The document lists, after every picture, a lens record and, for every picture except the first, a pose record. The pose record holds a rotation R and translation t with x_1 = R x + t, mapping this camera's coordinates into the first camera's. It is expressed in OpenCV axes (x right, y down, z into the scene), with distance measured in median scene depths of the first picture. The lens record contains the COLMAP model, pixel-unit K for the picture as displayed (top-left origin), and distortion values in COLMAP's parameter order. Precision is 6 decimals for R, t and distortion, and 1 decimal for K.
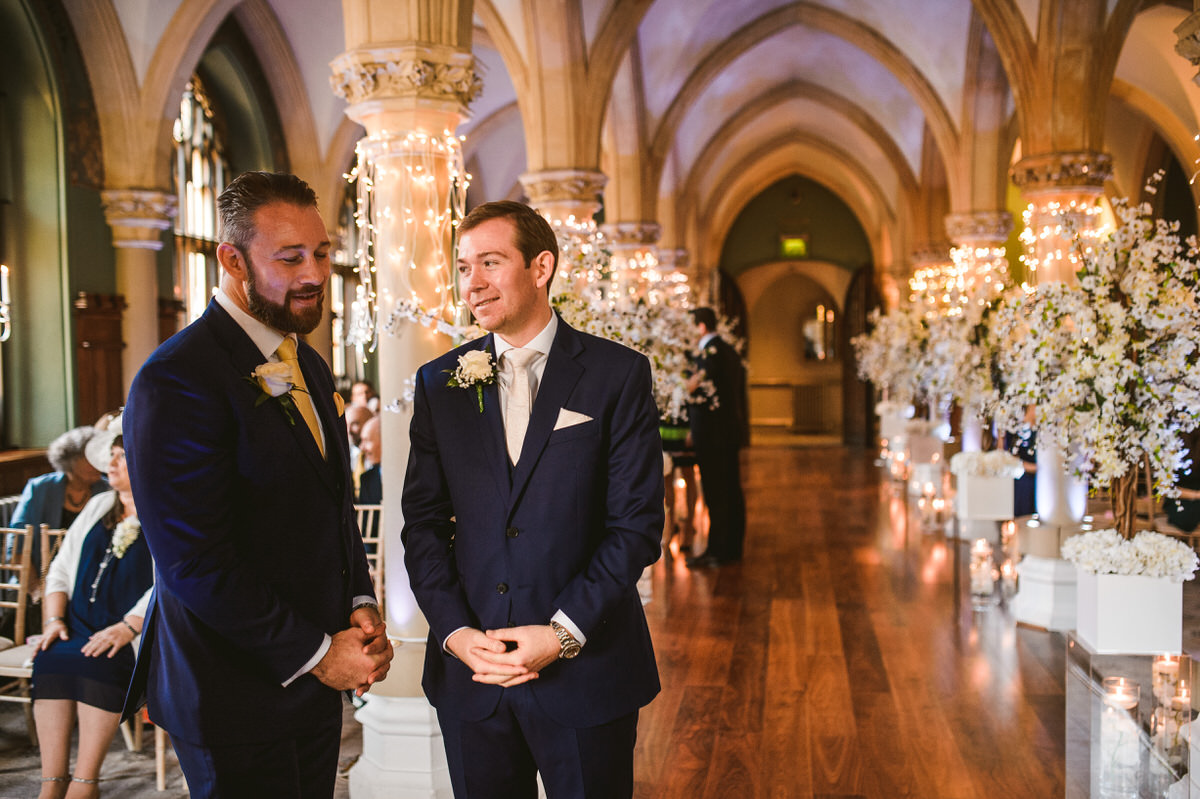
lens RADIAL K [[1162.1, 0, 592.1], [0, 1162.1, 394.1], [0, 0, 1]] dist [0.002923, 0.000000]
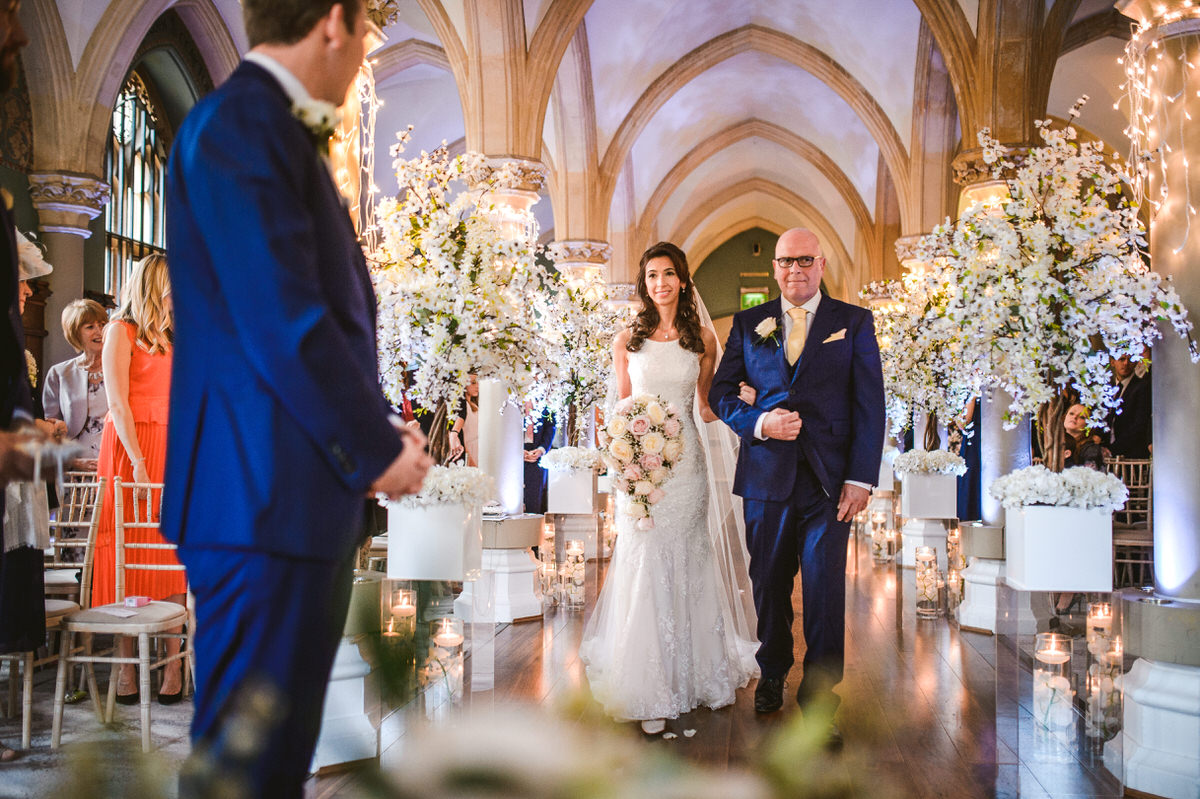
lens RADIAL K [[1162.1, 0, 592.7], [0, 1162.1, 409.3], [0, 0, 1]] dist [0.002923, 0.000000]
pose [[0.999619, 0.019490, 0.019548, 0.037768], [-0.018033, 0.997235, -0.072094, 0.090180], [-0.020899, 0.071714, 0.997206, 0.033301]]
